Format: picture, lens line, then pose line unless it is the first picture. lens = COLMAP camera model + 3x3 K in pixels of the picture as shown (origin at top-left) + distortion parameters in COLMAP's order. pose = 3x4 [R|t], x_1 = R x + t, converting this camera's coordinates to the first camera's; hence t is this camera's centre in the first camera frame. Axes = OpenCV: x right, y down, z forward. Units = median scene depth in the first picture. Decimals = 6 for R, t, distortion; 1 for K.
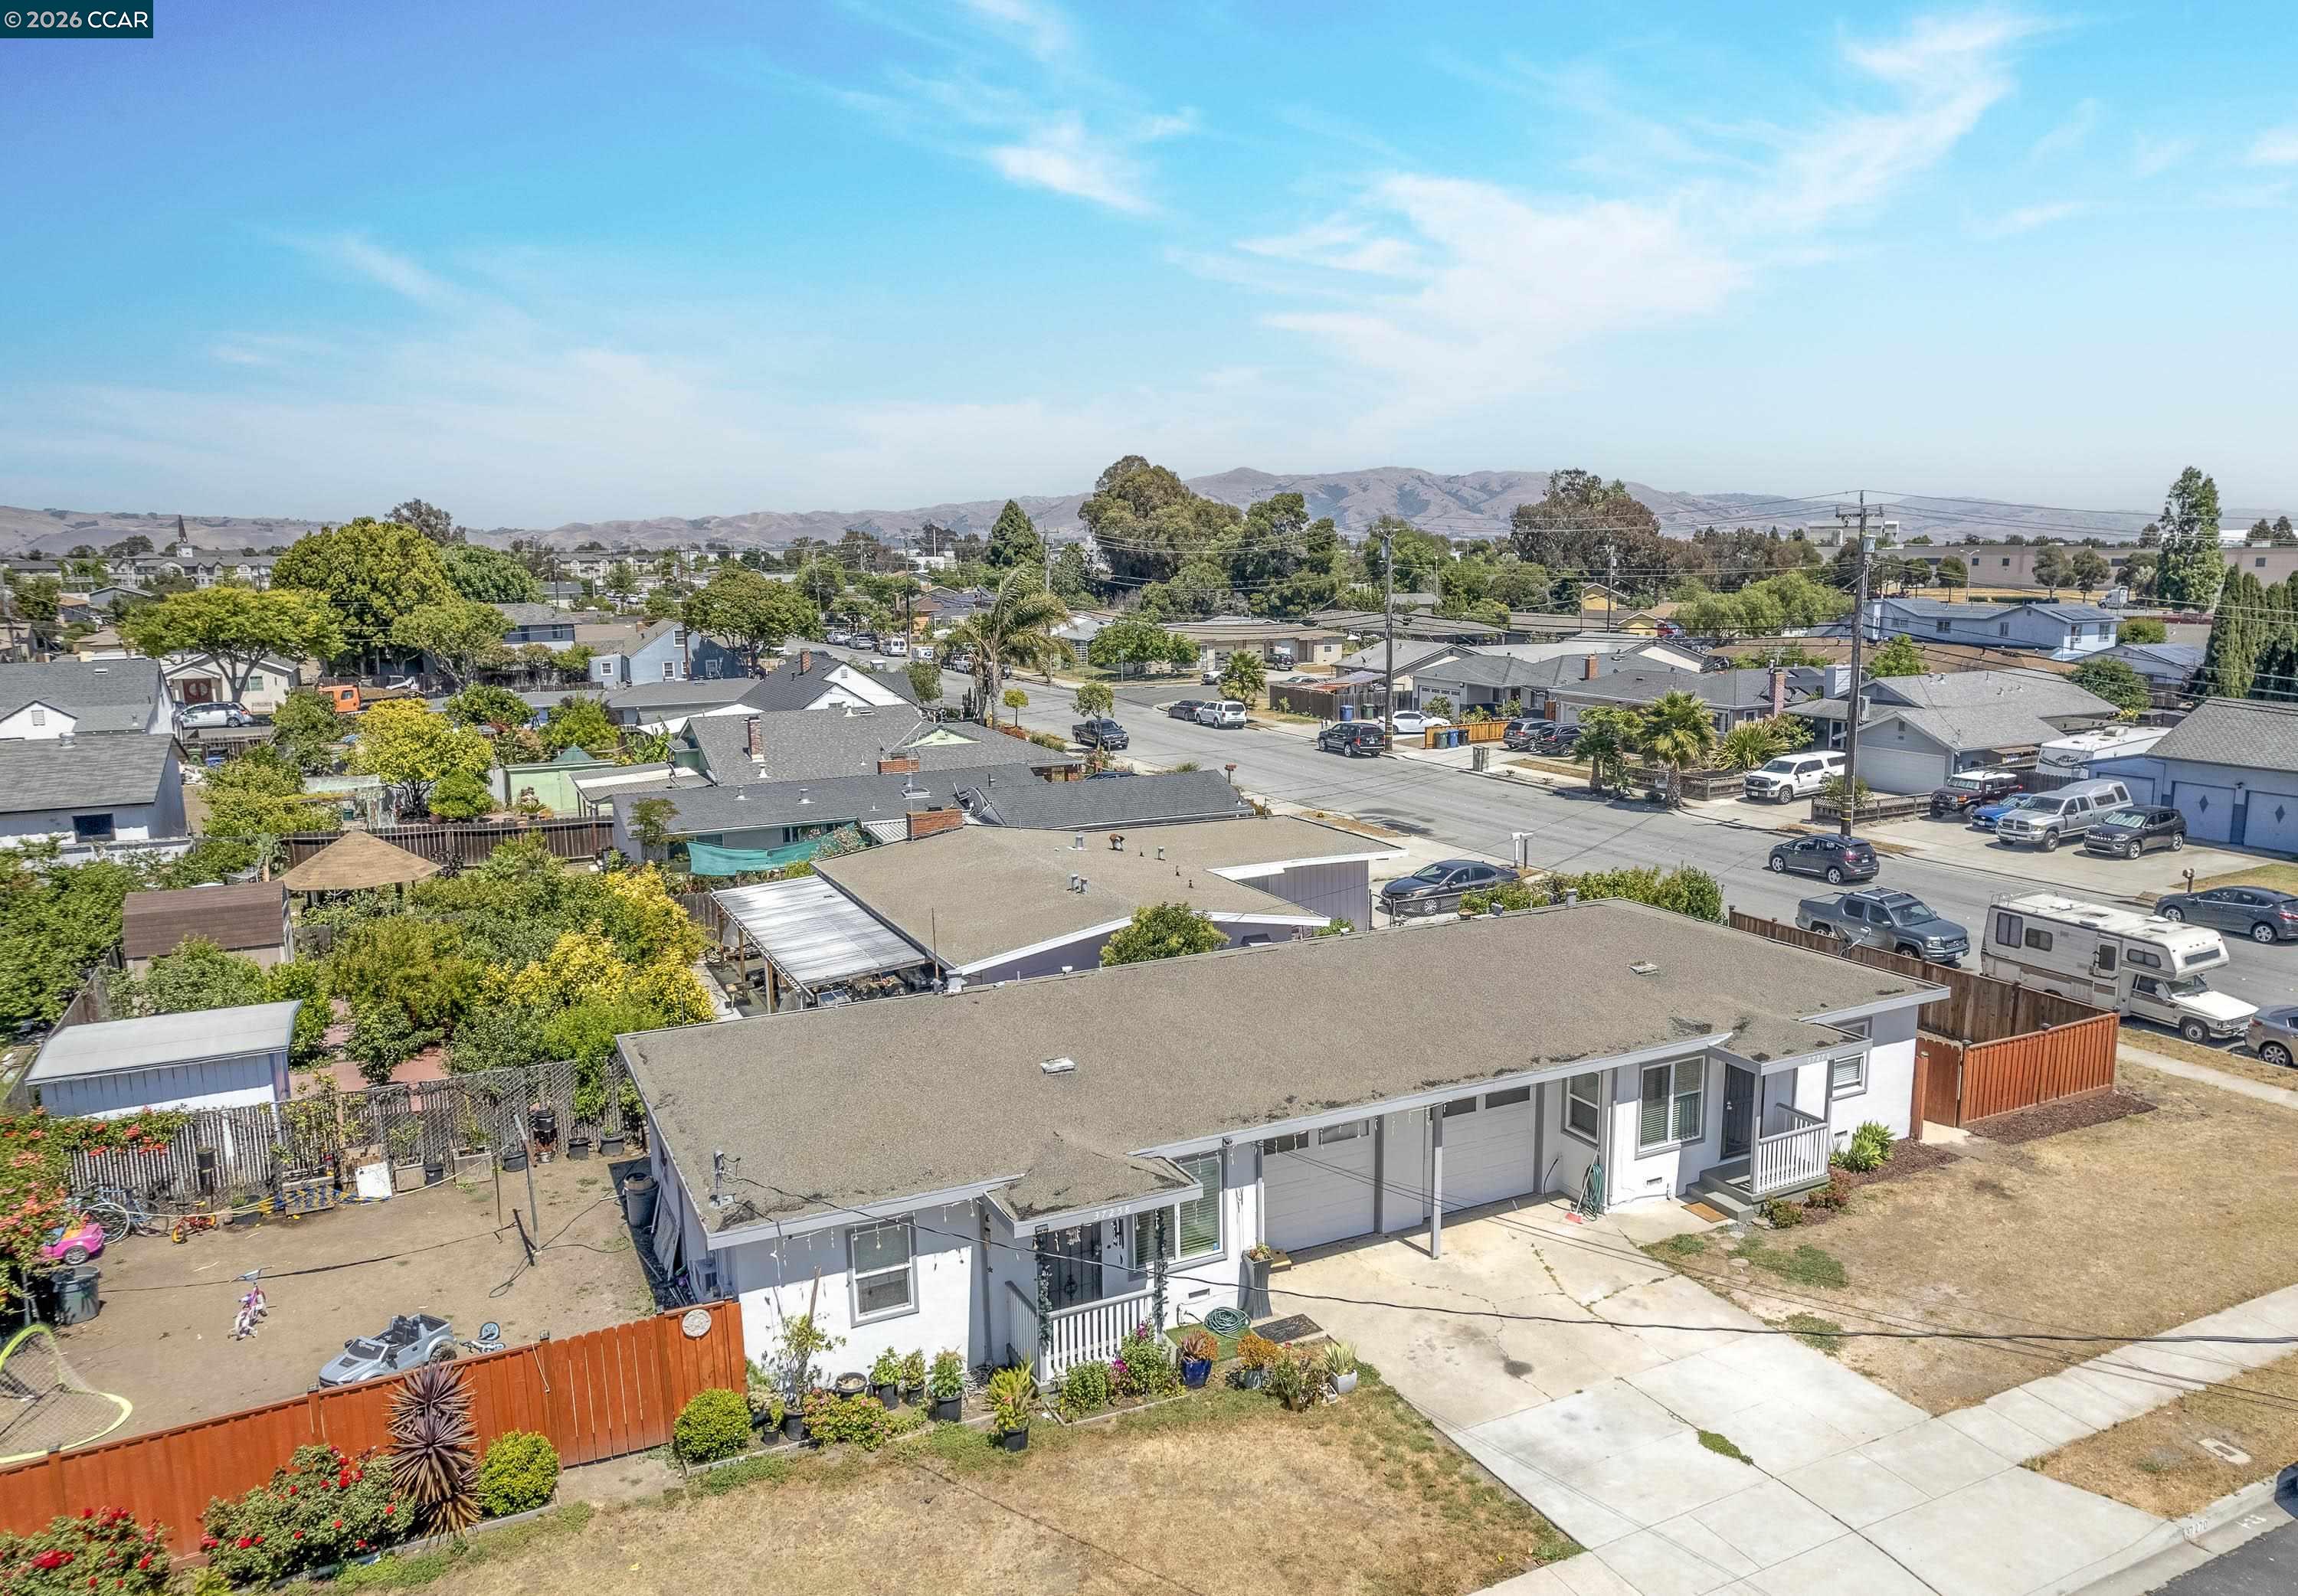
lens RADIAL K [[1537.6, 0, 1236.3], [0, 1537.6, 803.5], [0, 0, 1]] dist [-0.026124, 0.007050]
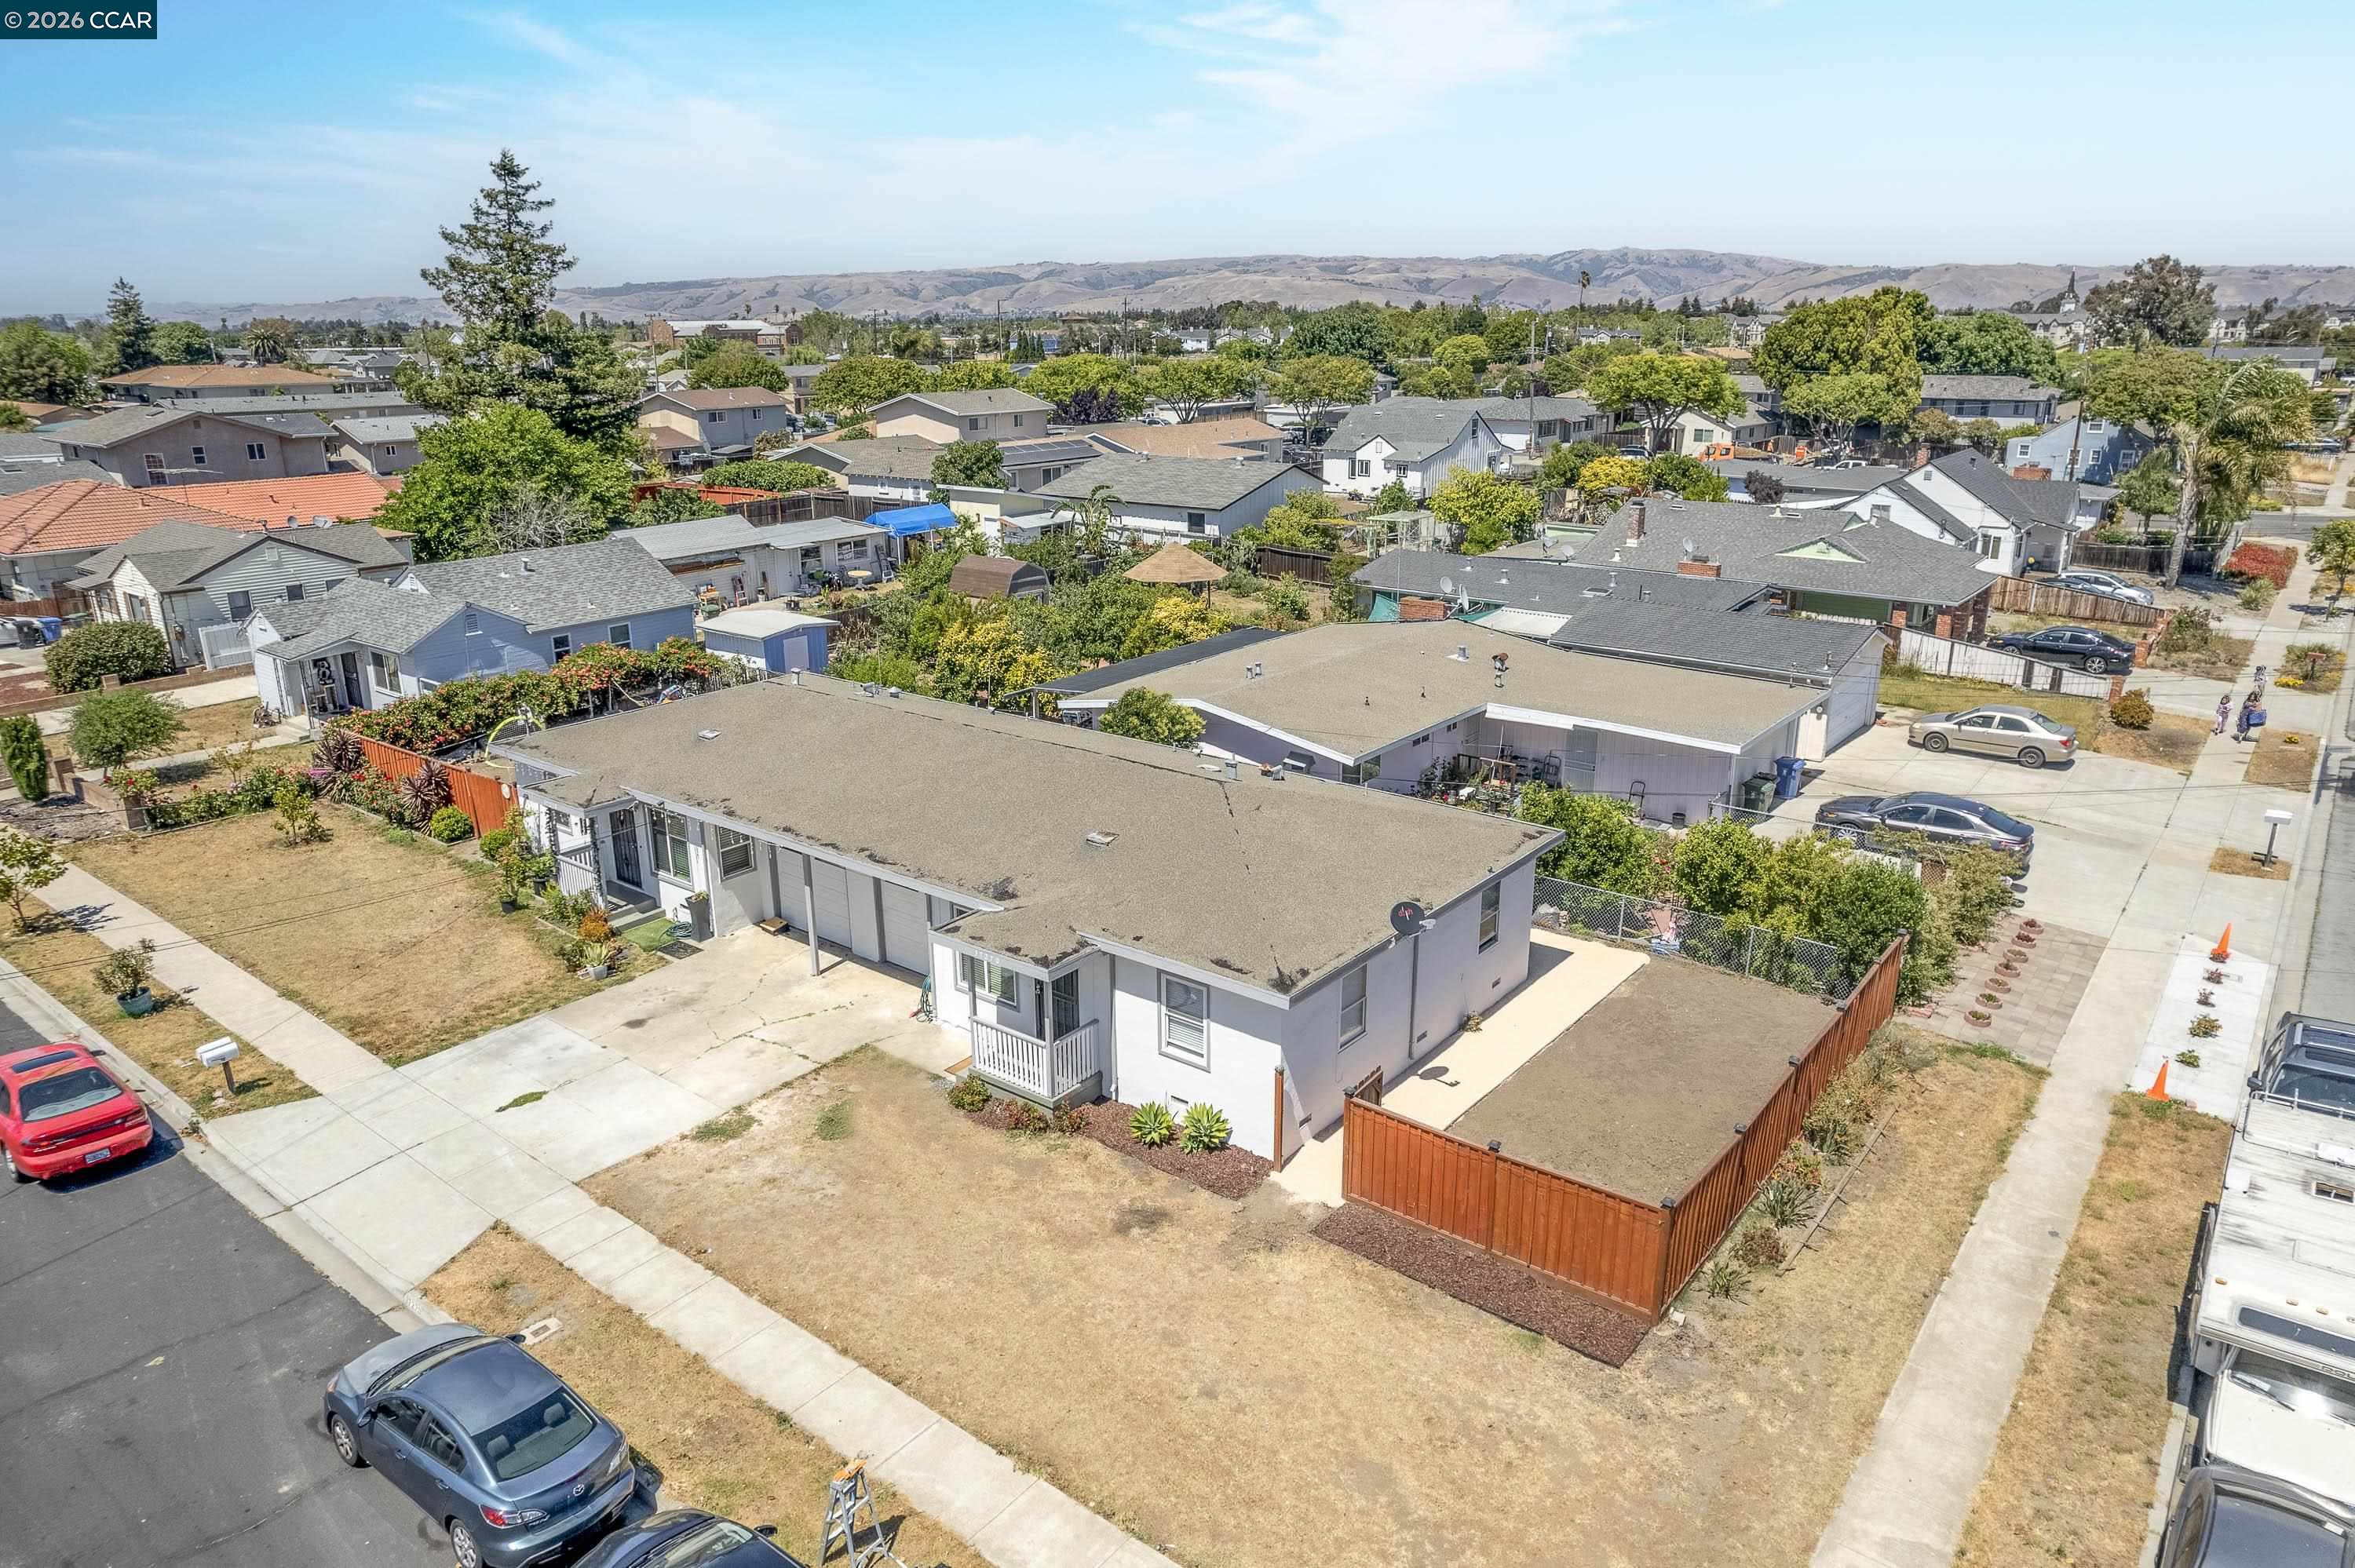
lens RADIAL K [[1501.4, 0, 1173.8], [0, 1501.4, 786.5], [0, 0, 1]] dist [-0.032789, 0.028573]
pose [[0.407080, 0.273747, -0.871406, 1.180940], [-0.141242, 0.961423, 0.236044, -0.161589], [0.902406, 0.026990, 0.430041, 0.705118]]
